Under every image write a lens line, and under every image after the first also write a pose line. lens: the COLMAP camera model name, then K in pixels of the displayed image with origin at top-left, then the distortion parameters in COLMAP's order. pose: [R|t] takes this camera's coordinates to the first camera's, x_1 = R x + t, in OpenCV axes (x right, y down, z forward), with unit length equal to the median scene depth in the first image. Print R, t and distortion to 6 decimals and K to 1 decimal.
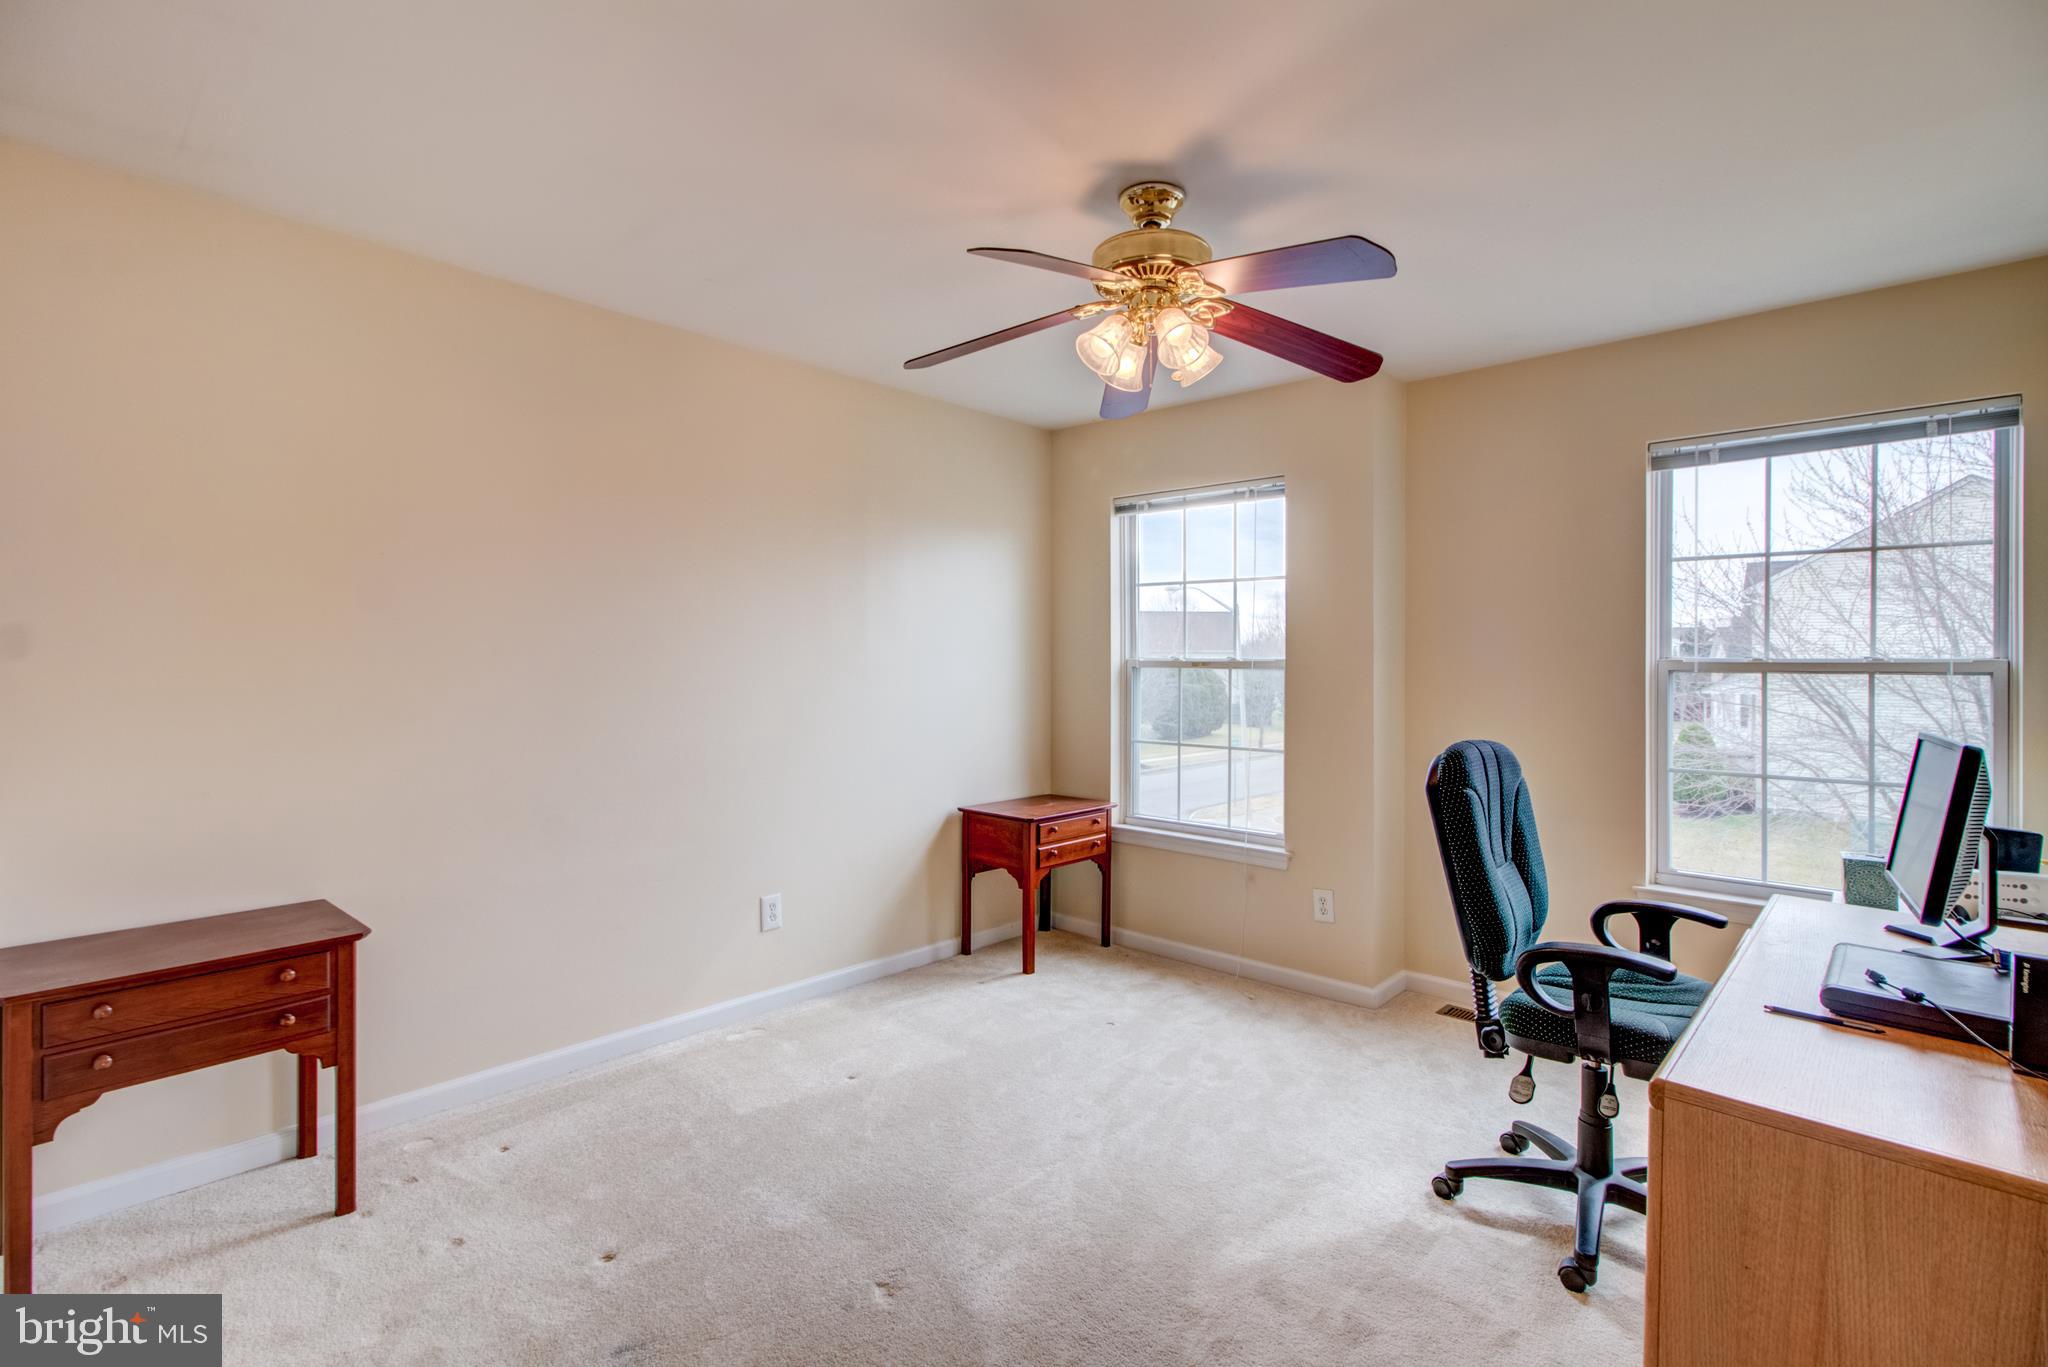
lens RADIAL K [[945.4, 0, 1039.2], [0, 945.4, 668.3], [0, 0, 1]] dist [-0.012384, 0.007546]
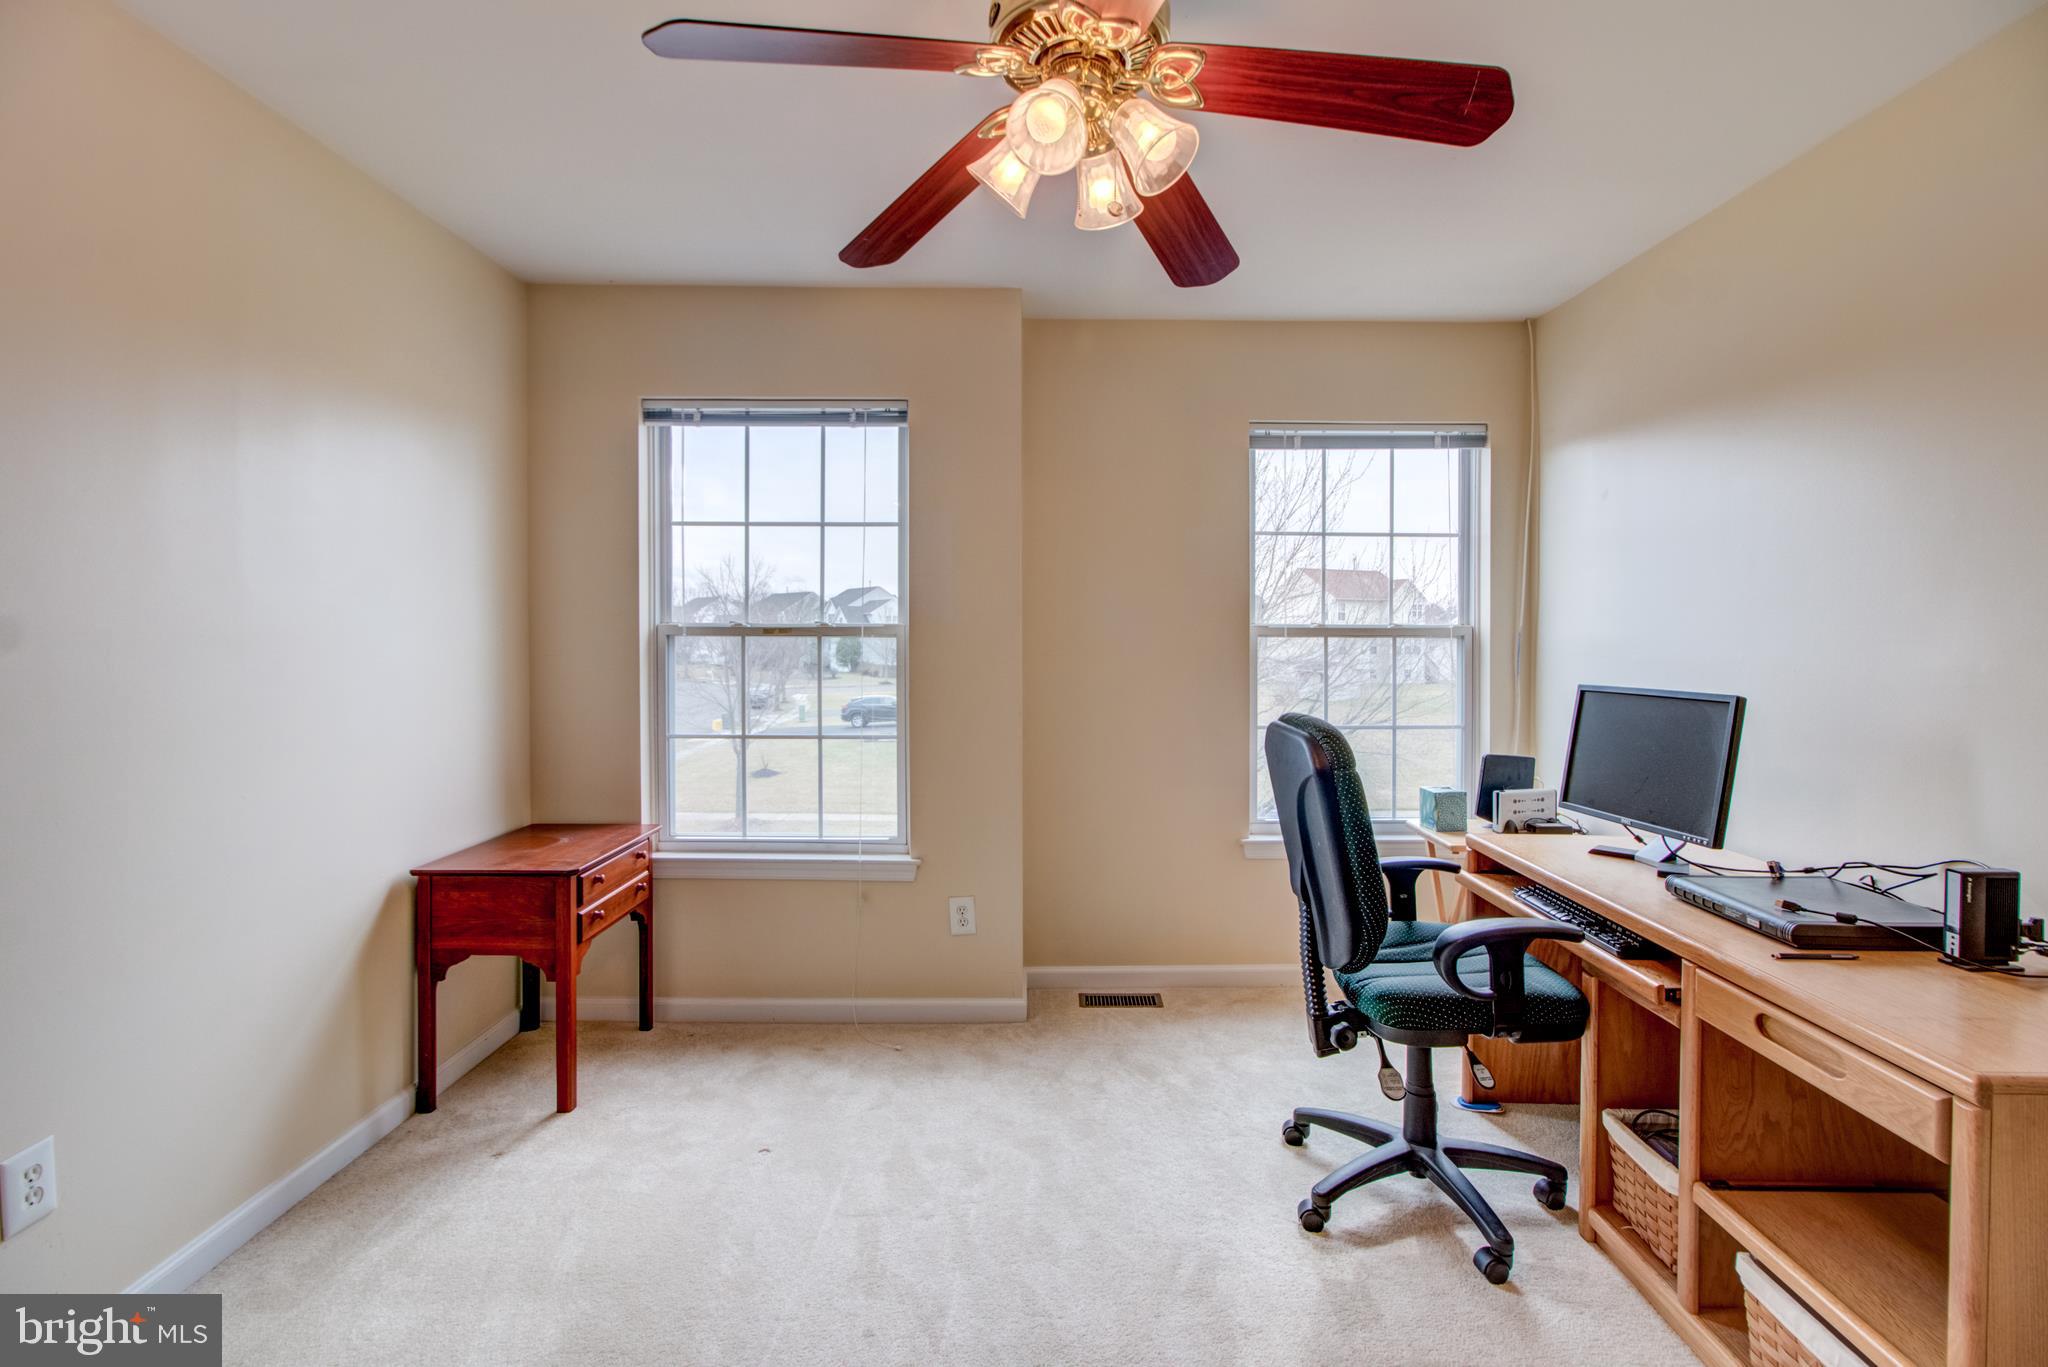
lens RADIAL K [[945.4, 0, 1041.8], [0, 945.4, 640.1], [0, 0, 1]] dist [-0.012384, 0.007546]
pose [[0.731880, -0.009010, 0.681374, -0.212292], [0.005439, 0.999958, 0.007381, -0.001700], [-0.681412, -0.001696, 0.731898, 0.312096]]
